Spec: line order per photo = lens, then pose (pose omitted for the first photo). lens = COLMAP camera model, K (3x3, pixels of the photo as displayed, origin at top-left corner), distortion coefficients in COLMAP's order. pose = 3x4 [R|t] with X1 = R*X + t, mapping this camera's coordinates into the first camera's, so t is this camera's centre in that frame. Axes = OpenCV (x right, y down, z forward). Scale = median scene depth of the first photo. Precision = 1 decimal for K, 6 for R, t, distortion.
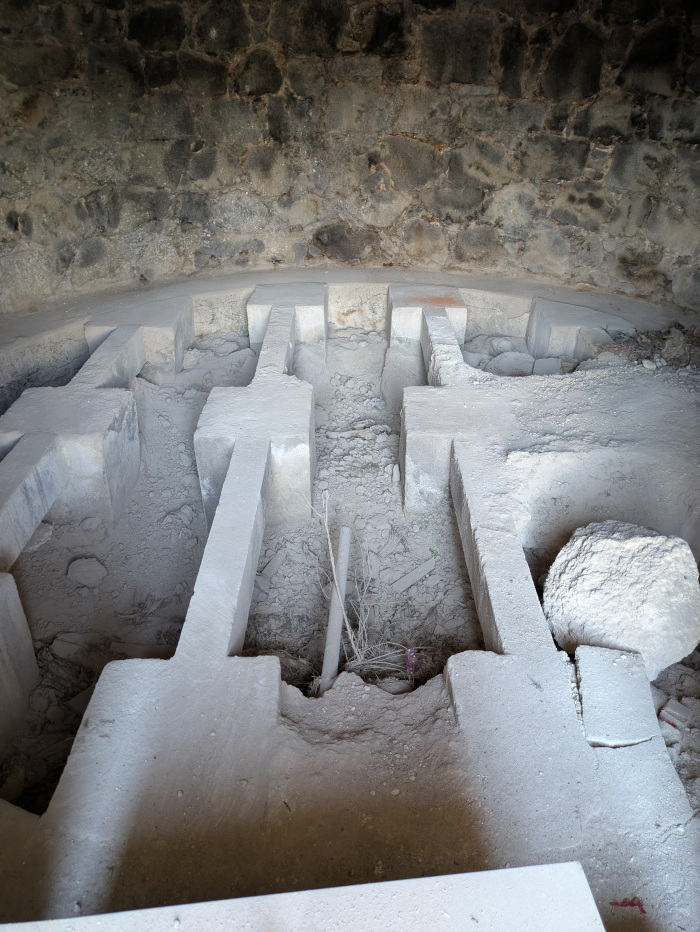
lens RADIAL K [[705.7, 0, 348.0], [0, 705.7, 464.5], [0, 0, 1]] dist [0.068973, -0.069429]
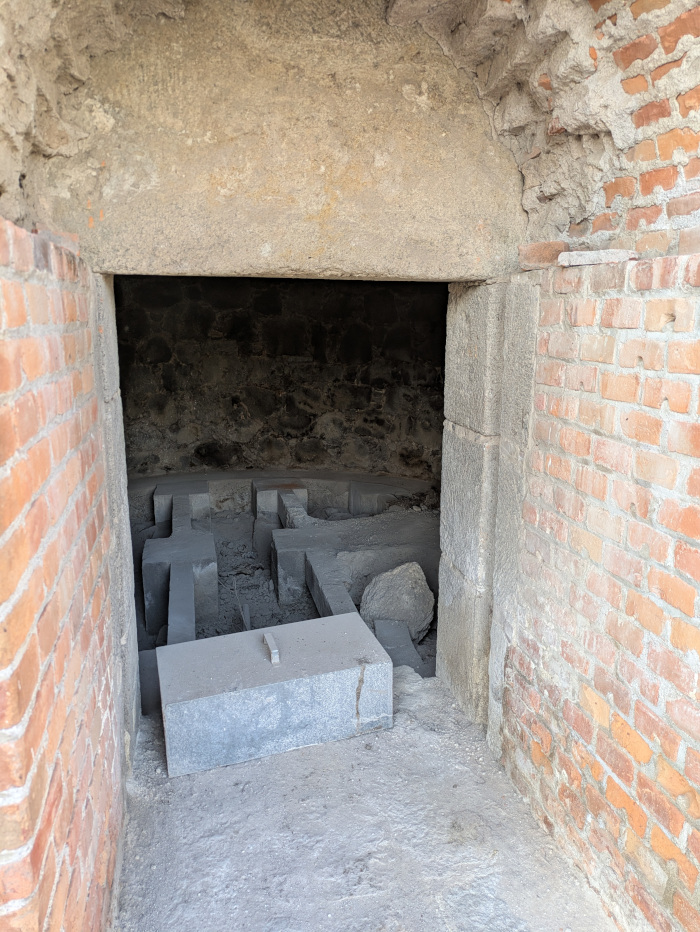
lens RADIAL K [[705.7, 0, 348.0], [0, 705.7, 464.5], [0, 0, 1]] dist [0.068973, -0.069429]
pose [[0.974630, -0.048332, 0.218541, -0.069119], [0.113372, 0.948486, -0.295839, 0.176300], [-0.192985, 0.313110, 0.929903, -0.408135]]
